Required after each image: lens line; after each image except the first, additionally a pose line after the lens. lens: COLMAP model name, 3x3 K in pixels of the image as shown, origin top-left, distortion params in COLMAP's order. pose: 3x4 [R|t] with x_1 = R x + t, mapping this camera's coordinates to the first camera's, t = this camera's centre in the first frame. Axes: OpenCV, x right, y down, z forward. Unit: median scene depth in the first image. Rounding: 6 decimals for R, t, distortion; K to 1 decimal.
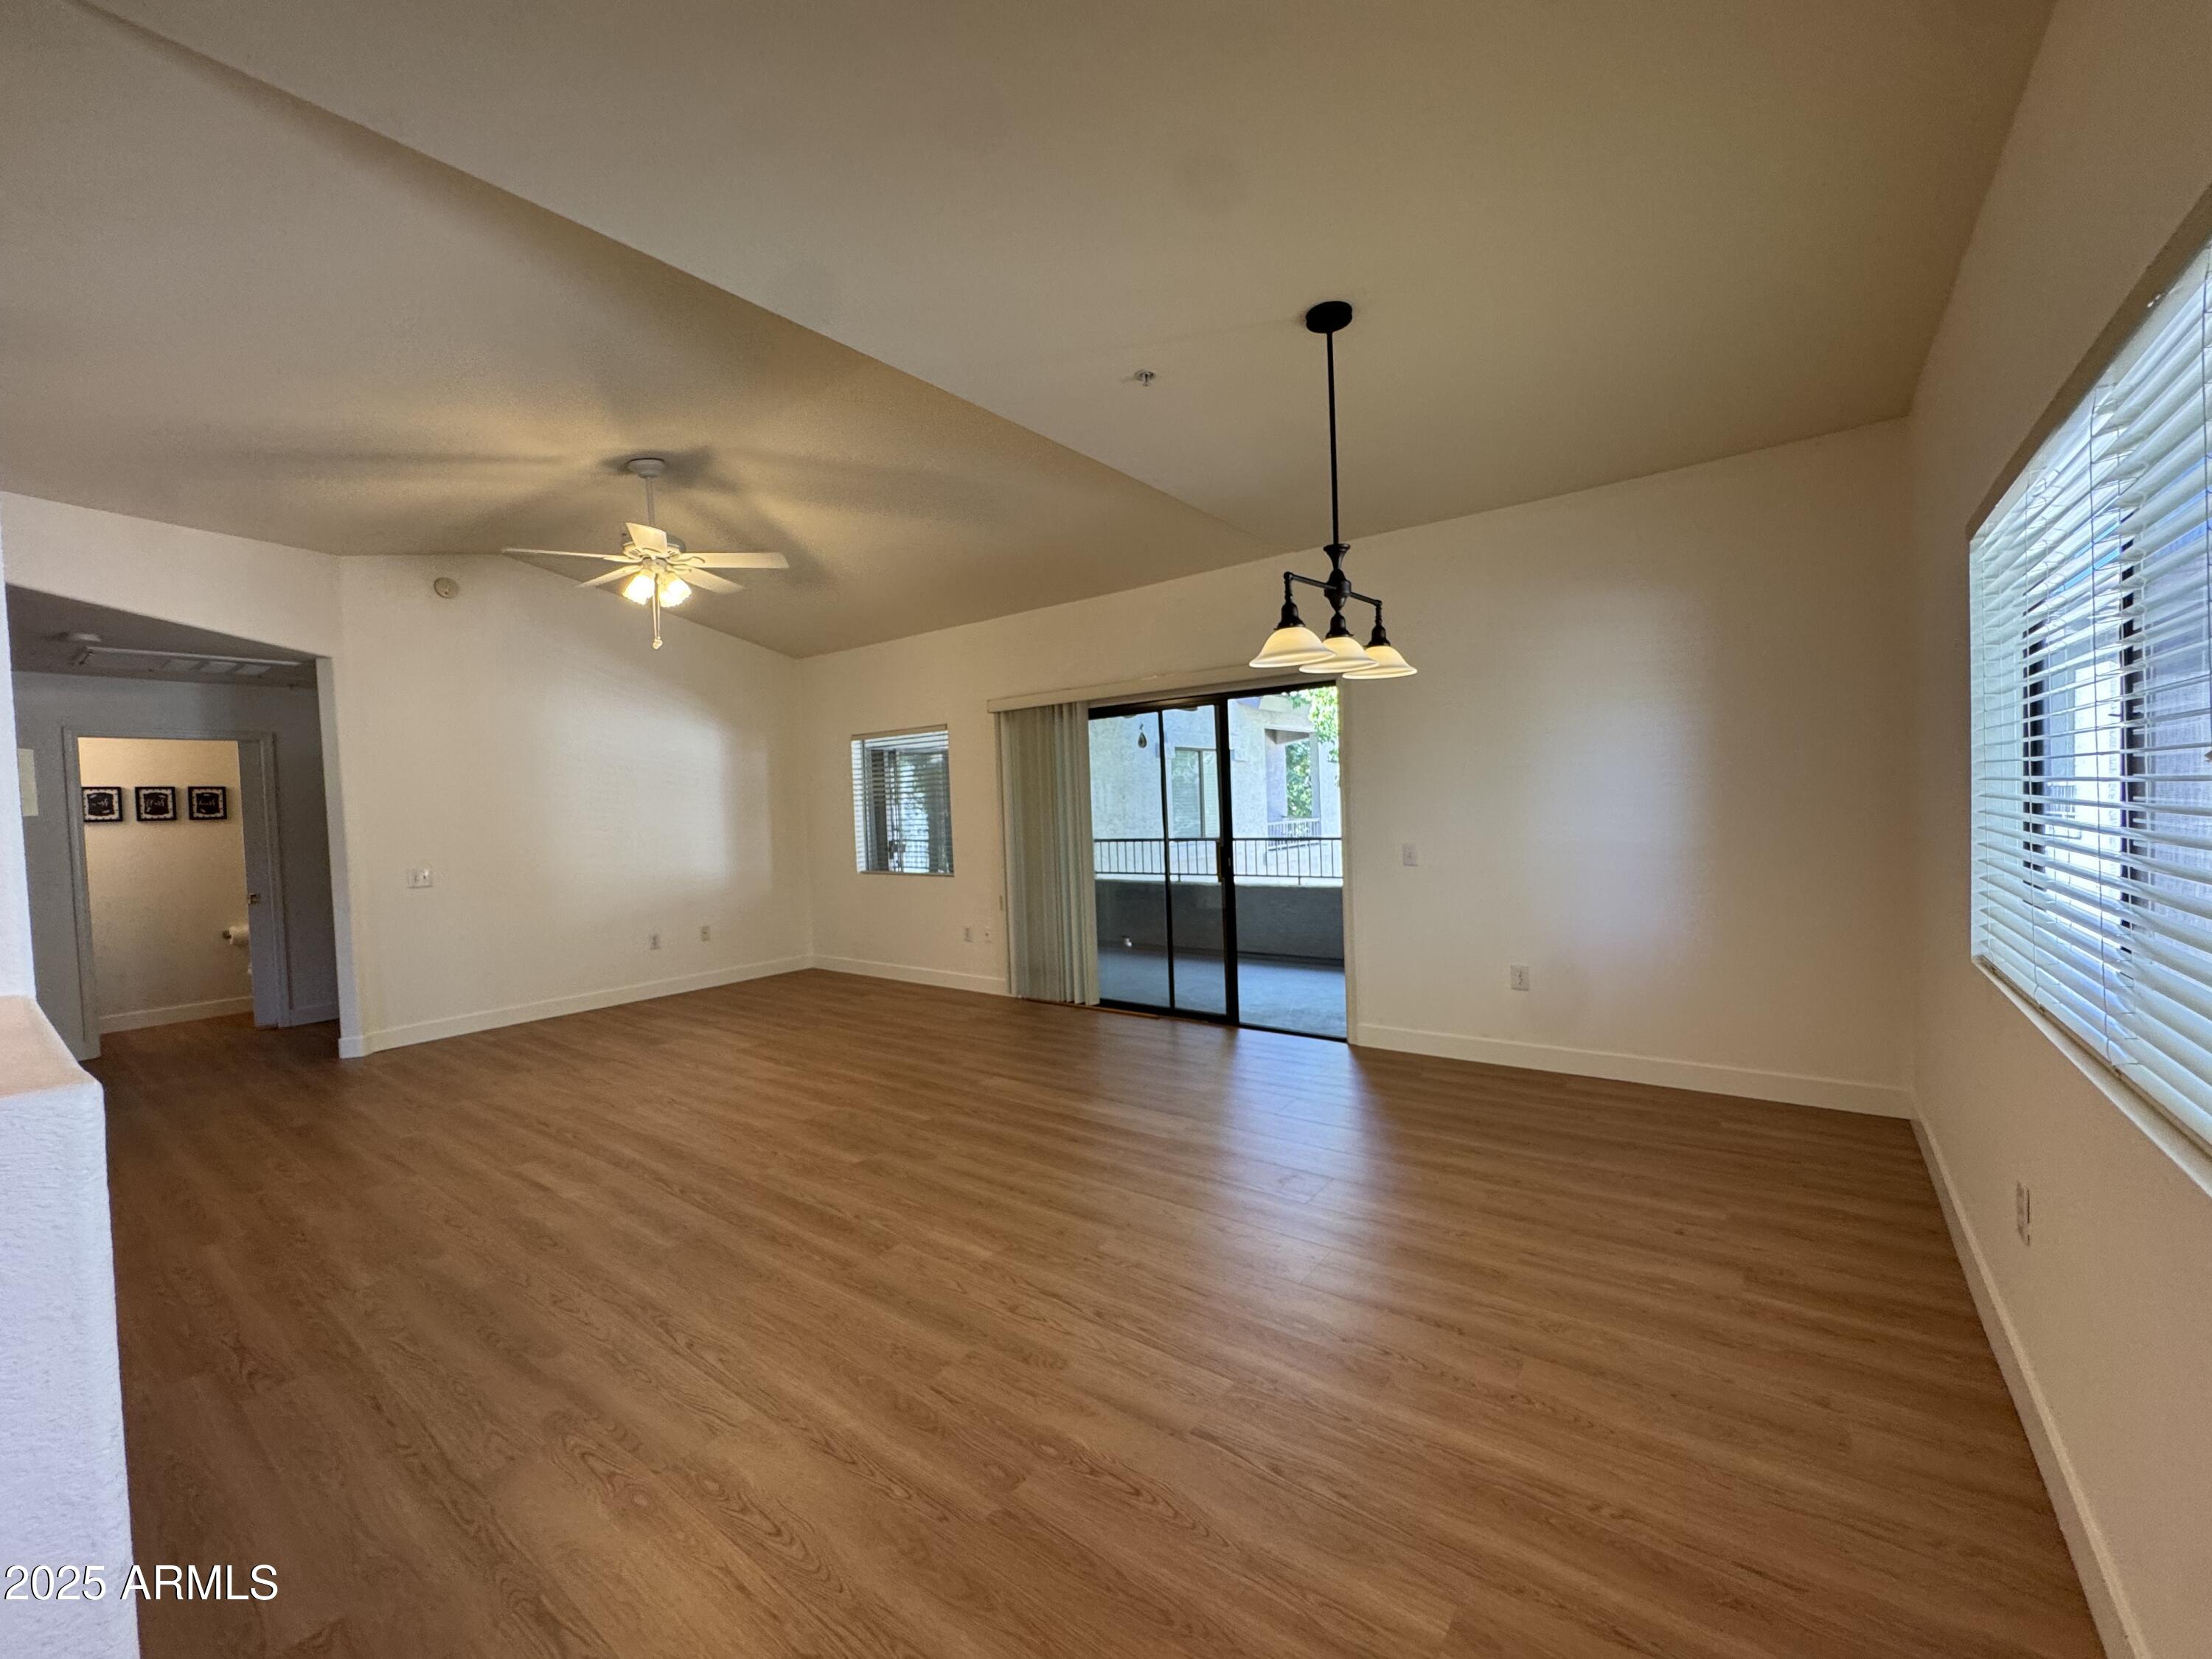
lens RADIAL K [[883.0, 0, 1106.0], [0, 883.0, 829.5], [0, 0, 1]] dist [-0.003050, -0.000191]
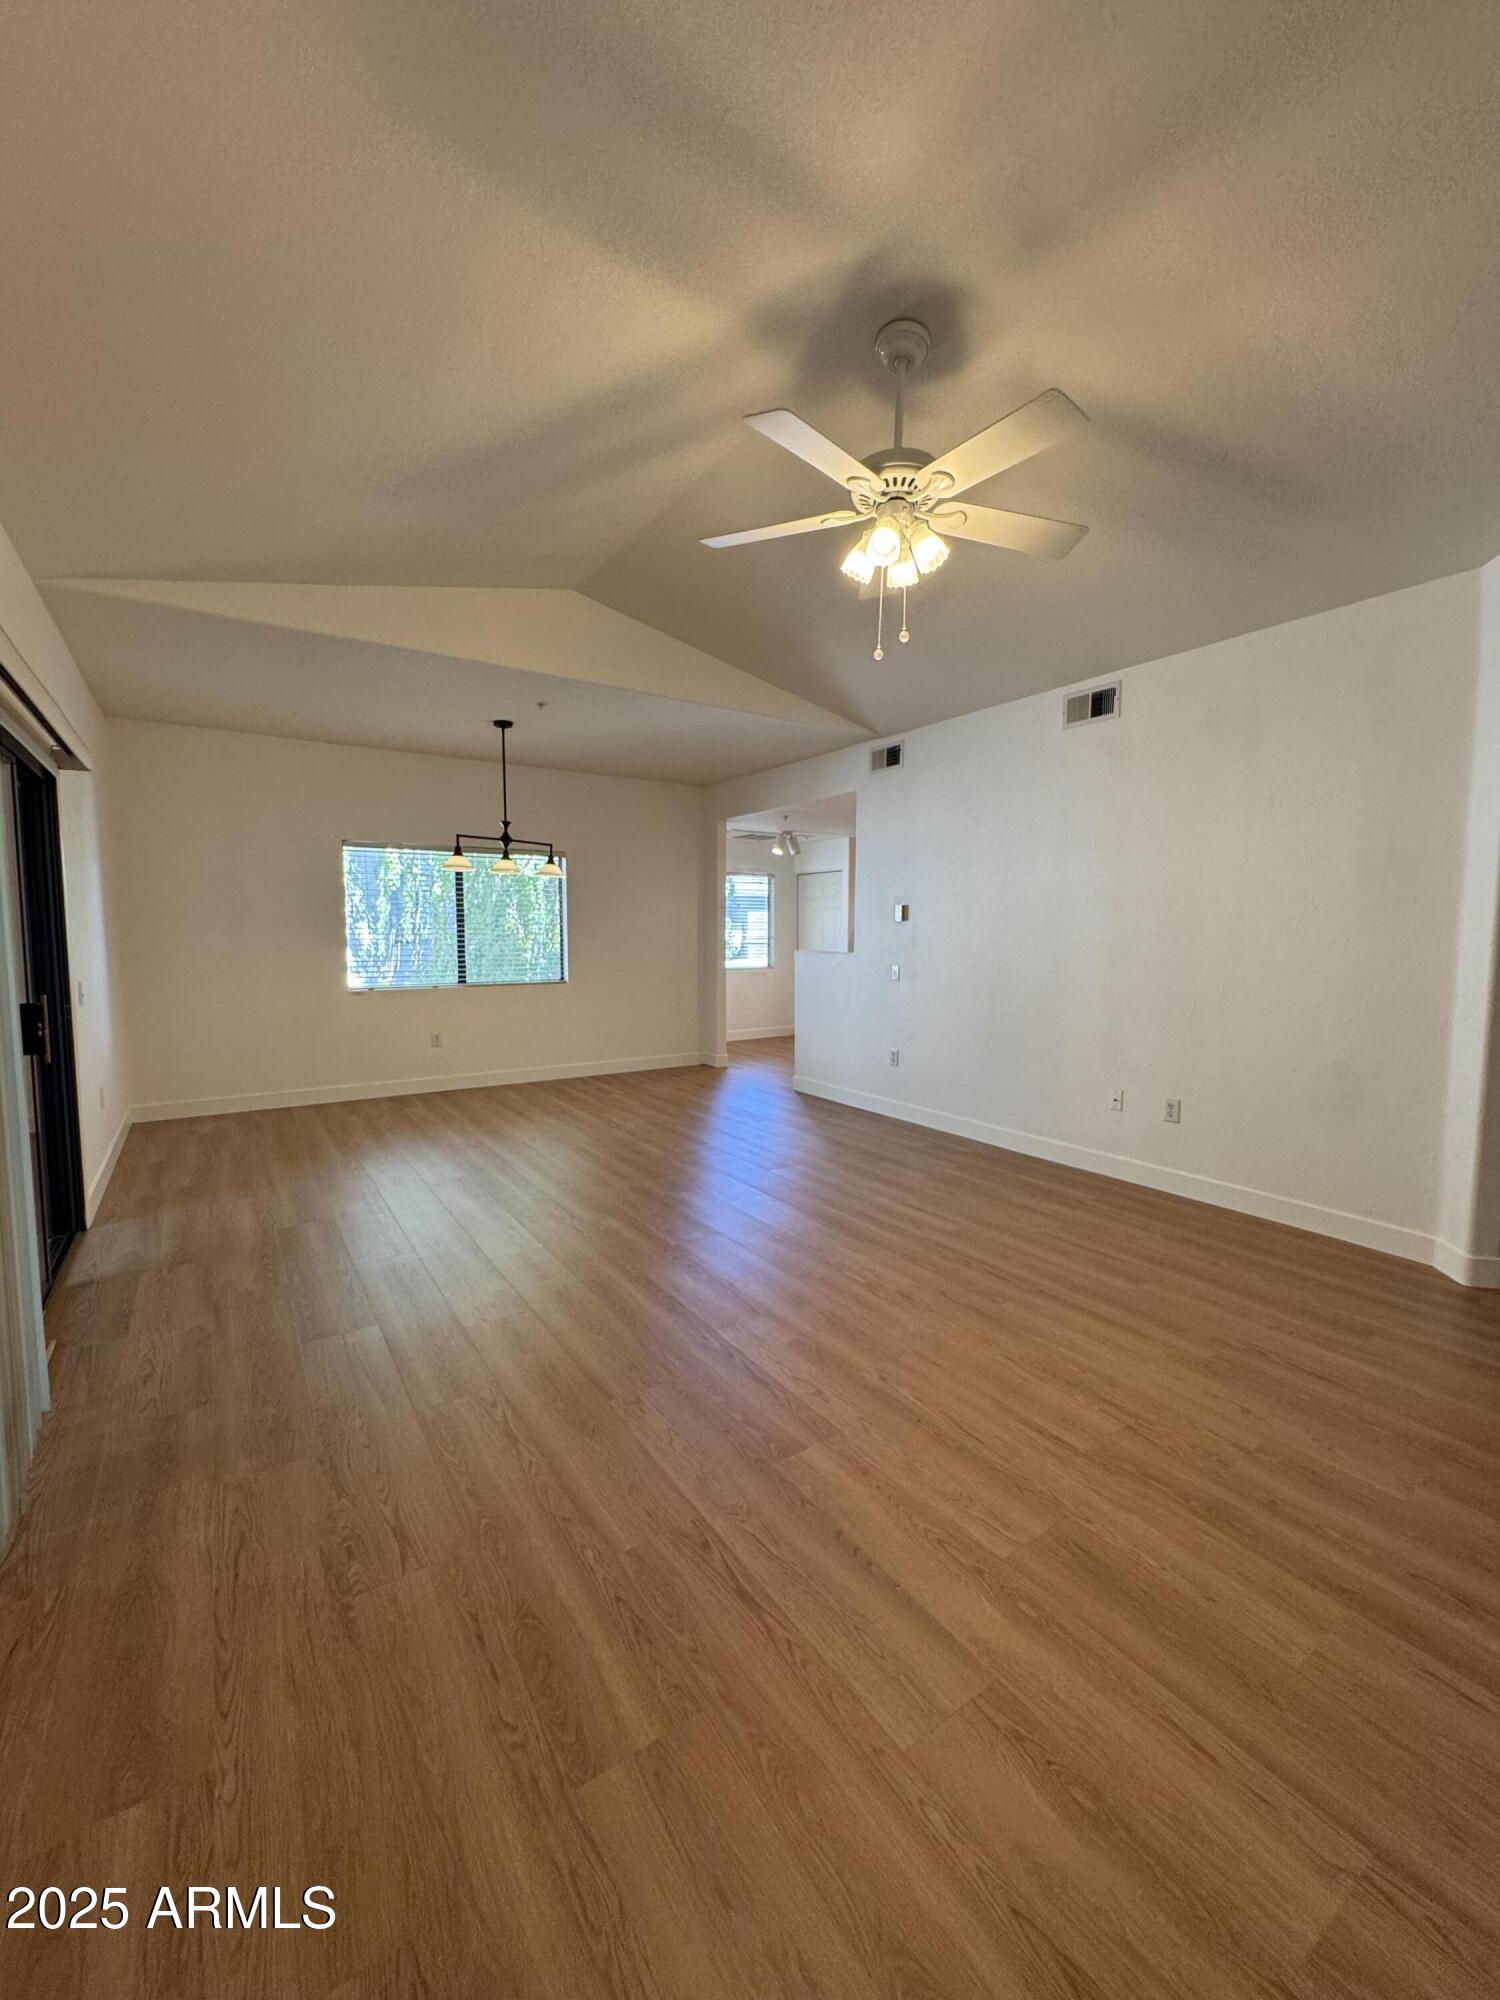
lens RADIAL K [[810.0, 0, 750.0], [0, 810.0, 1000.0], [0, 0, 1]] dist [0.001190, 0.000228]
pose [[-0.944827, 0.005637, 0.327520, -0.778026], [0.044518, 0.992785, 0.111338, -0.041065], [-0.324530, 0.119775, -0.938261, 2.085608]]
